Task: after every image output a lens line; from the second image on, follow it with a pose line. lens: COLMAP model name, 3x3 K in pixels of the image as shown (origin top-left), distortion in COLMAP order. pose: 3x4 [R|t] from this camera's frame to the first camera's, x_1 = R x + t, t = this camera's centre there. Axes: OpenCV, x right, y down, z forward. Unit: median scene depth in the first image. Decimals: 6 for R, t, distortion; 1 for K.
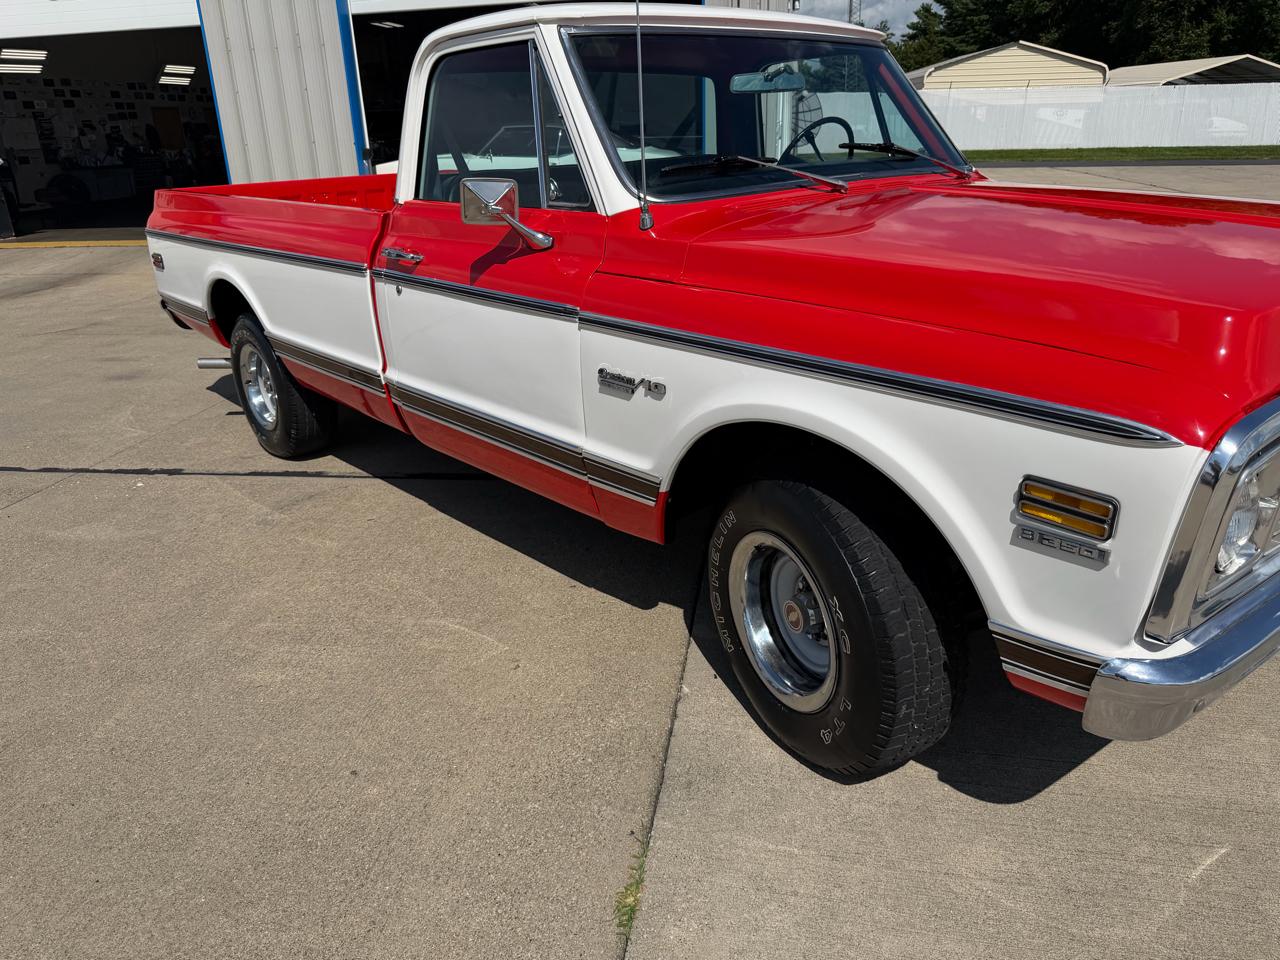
lens RADIAL K [[911.8, 0, 636.1], [0, 911.8, 464.0], [0, 0, 1]] dist [0.019353, -0.037093]
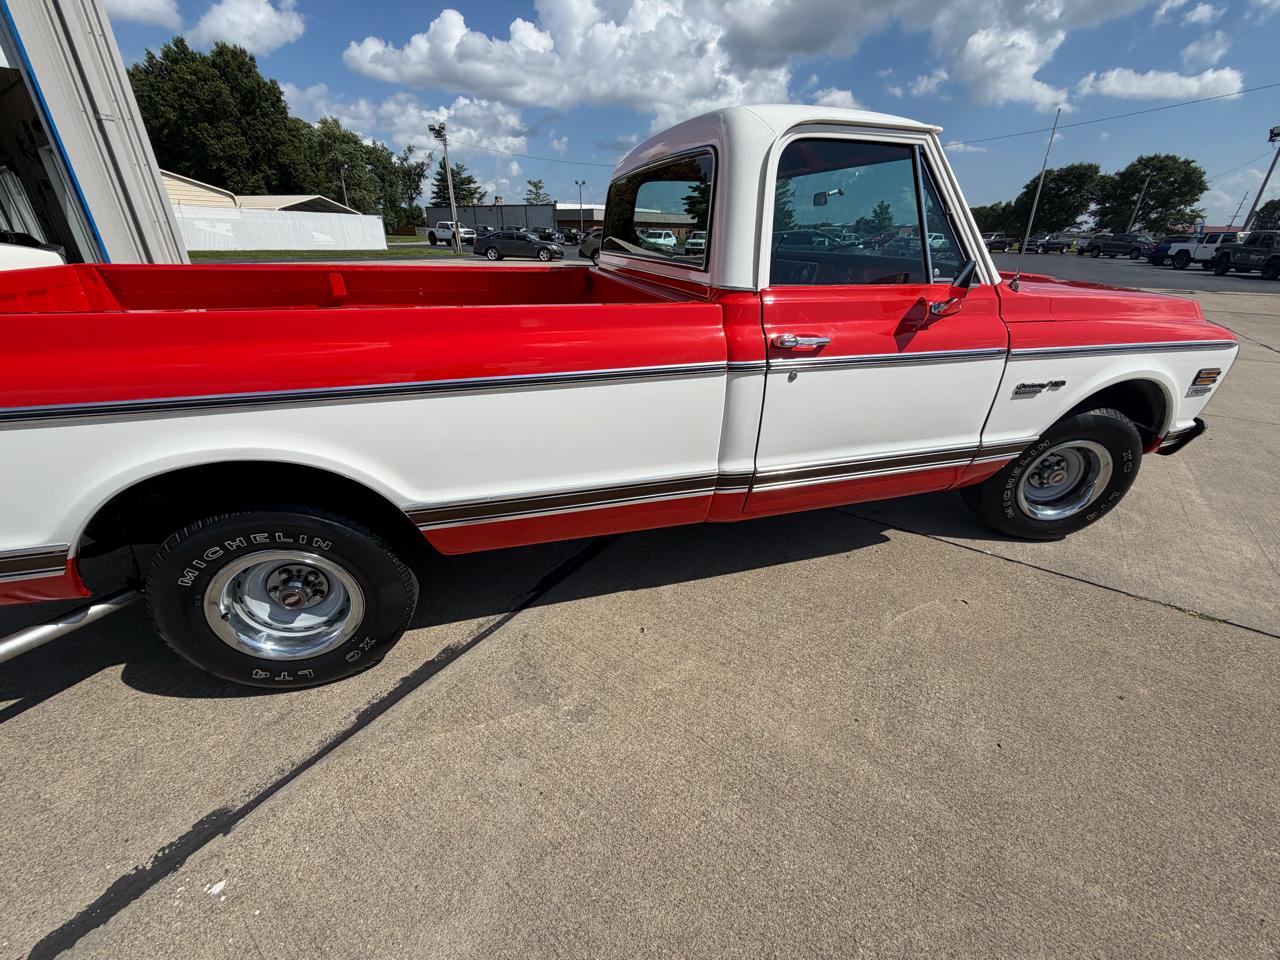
lens RADIAL K [[509.8, 0, 637.5], [0, 509.8, 477.5], [0, 0, 1]] dist [-0.000933, -0.000098]
pose [[0.428594, -0.354964, 0.830848, -1.004062], [0.284768, 0.925792, 0.248629, -0.328605], [-0.857446, 0.130038, 0.497871, 1.049242]]
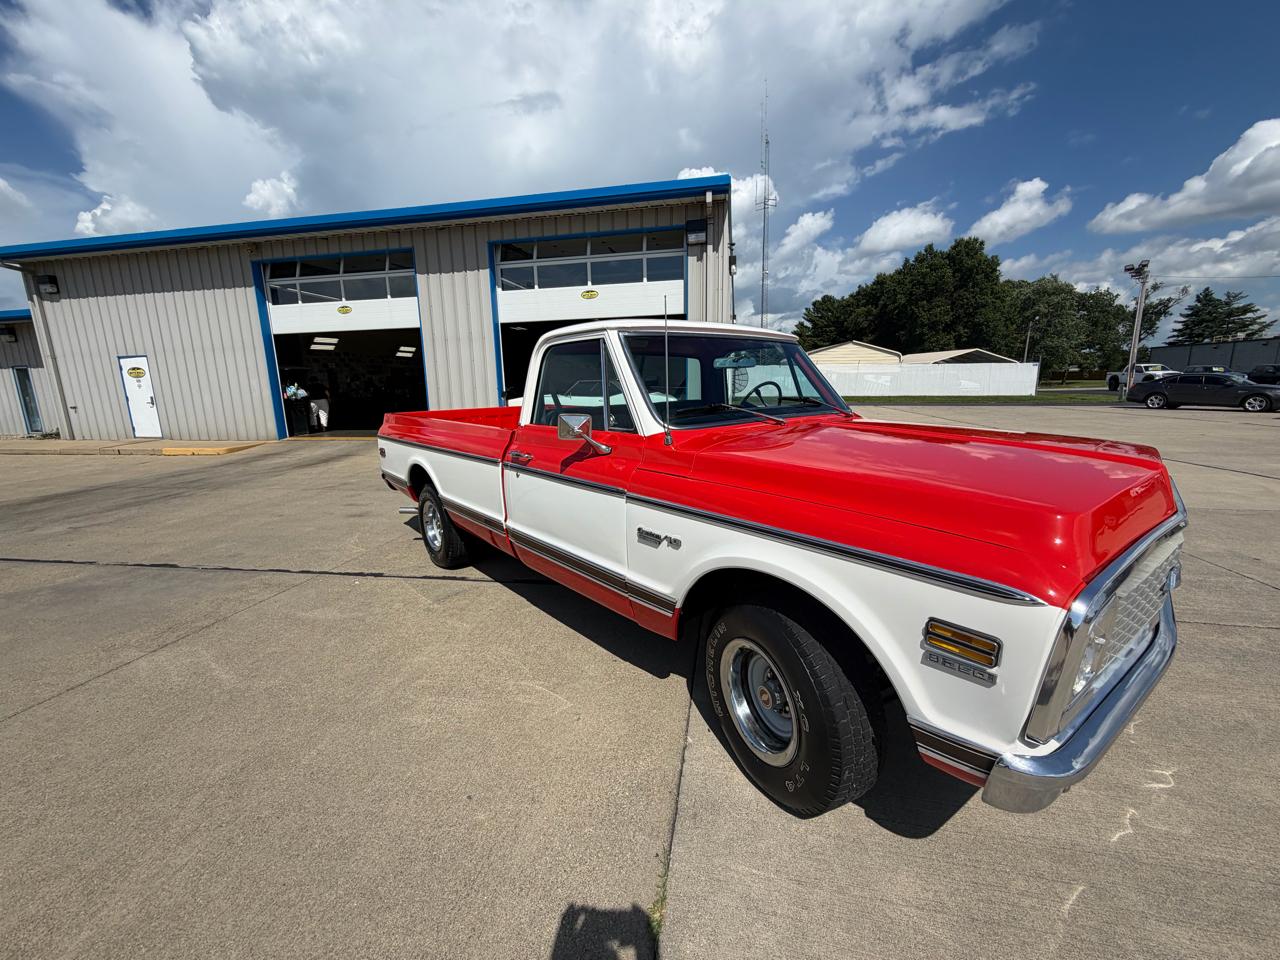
lens RADIAL K [[511.4, 0, 637.2], [0, 511.4, 472.4], [0, 0, 1]] dist [-0.001671, 0.000199]
pose [[0.999690, 0.018020, -0.017191, -0.025847], [-0.020749, 0.984395, -0.174744, -0.039429], [0.013774, 0.175047, 0.984464, 0.078363]]
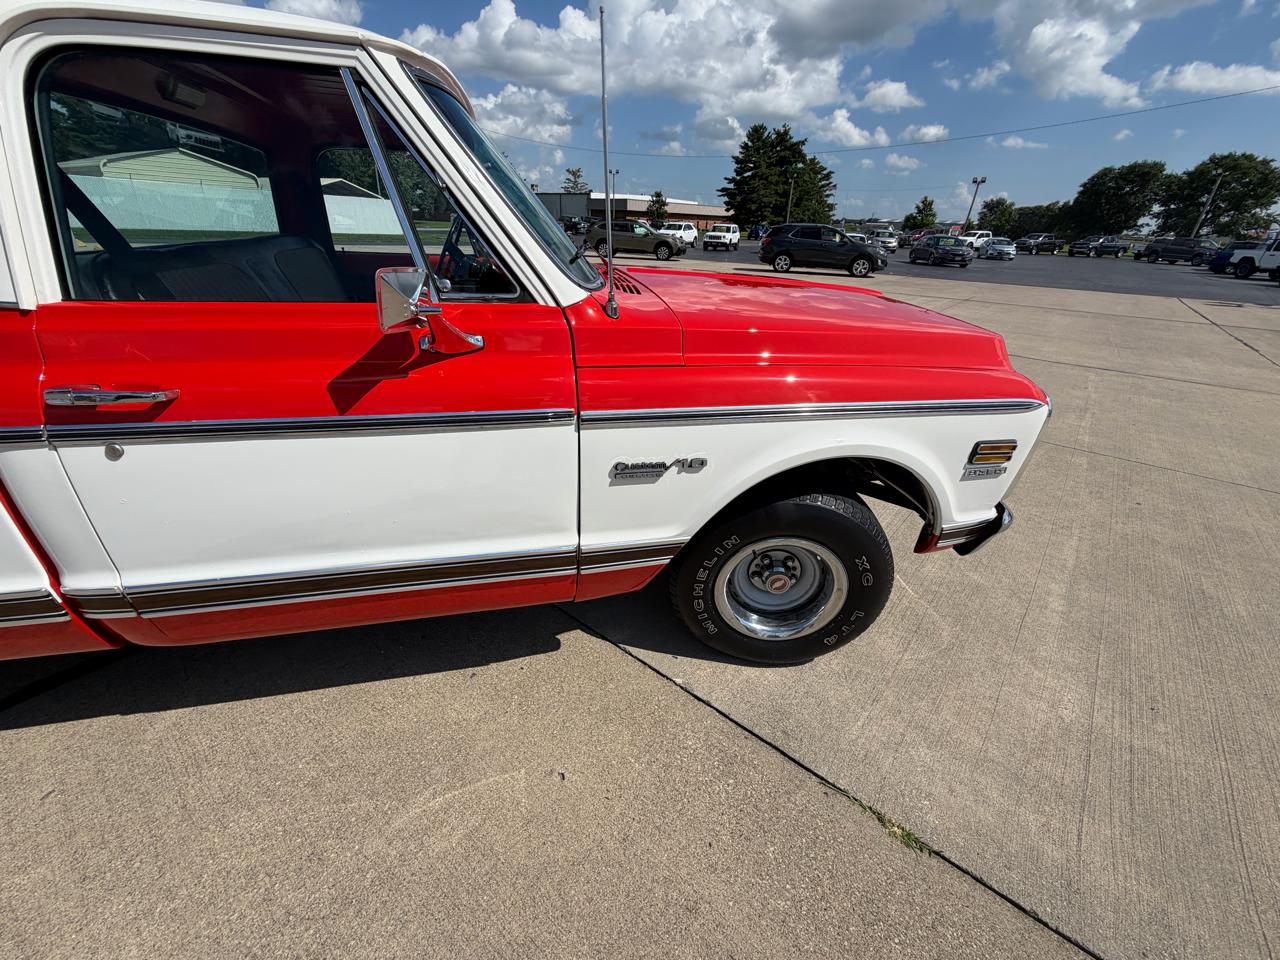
lens RADIAL K [[511.4, 0, 637.2], [0, 511.4, 472.4], [0, 0, 1]] dist [-0.001671, 0.000199]
pose [[0.490063, -0.336020, 0.804319, -0.439330], [0.250436, 0.938088, 0.239317, -0.204560], [-0.834937, 0.084150, 0.543874, 0.619860]]
